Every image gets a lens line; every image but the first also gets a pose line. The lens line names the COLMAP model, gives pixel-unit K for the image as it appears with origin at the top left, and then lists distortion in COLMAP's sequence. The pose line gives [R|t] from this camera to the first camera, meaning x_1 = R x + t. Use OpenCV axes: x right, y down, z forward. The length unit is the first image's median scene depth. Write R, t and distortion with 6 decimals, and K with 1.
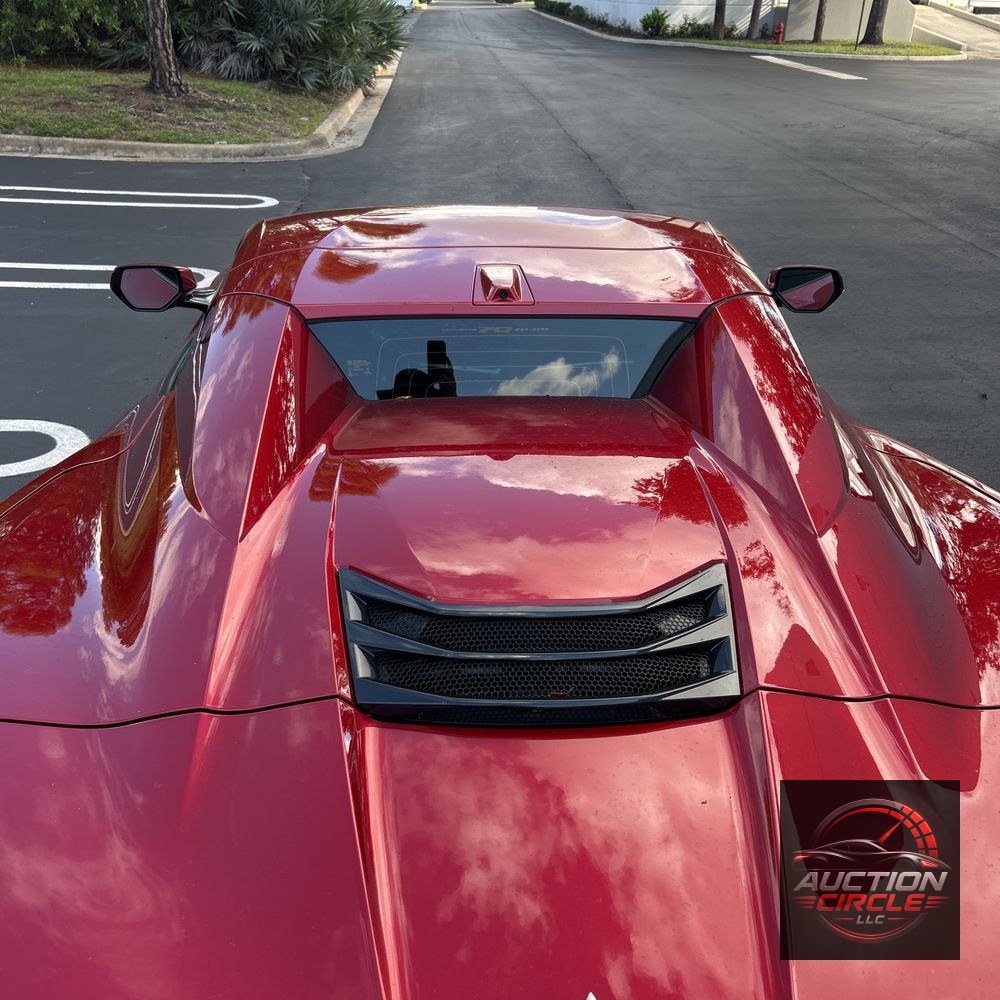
lens RADIAL K [[969.3, 0, 500.0], [0, 969.3, 500.0], [0, 0, 1]] dist [0.012244, -0.001370]
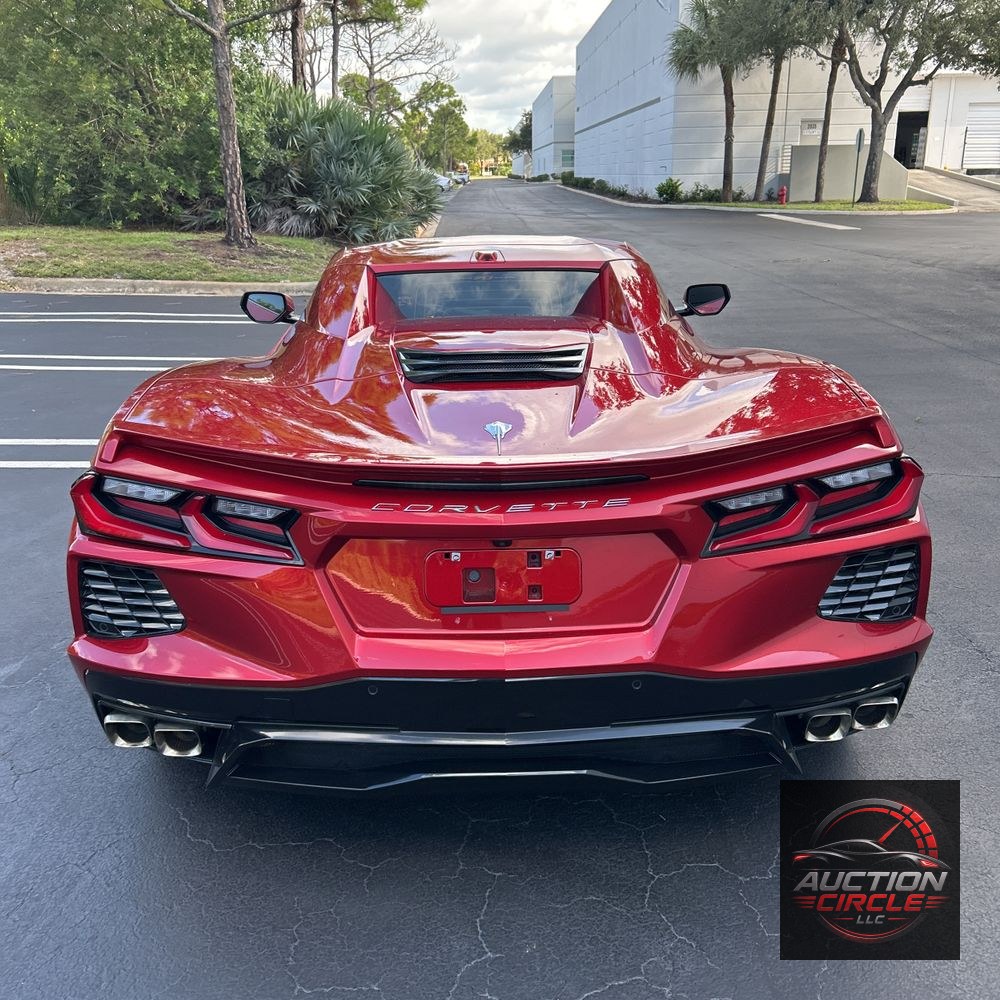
lens RADIAL K [[983.6, 0, 508.9], [0, 983.6, 499.8], [0, 0, 1]] dist [0.020078, -0.019229]
pose [[0.999312, -0.019741, -0.031387, 0.013519], [0.014301, 0.986198, -0.164953, 0.076094], [0.034210, 0.164390, 0.985802, -0.101182]]
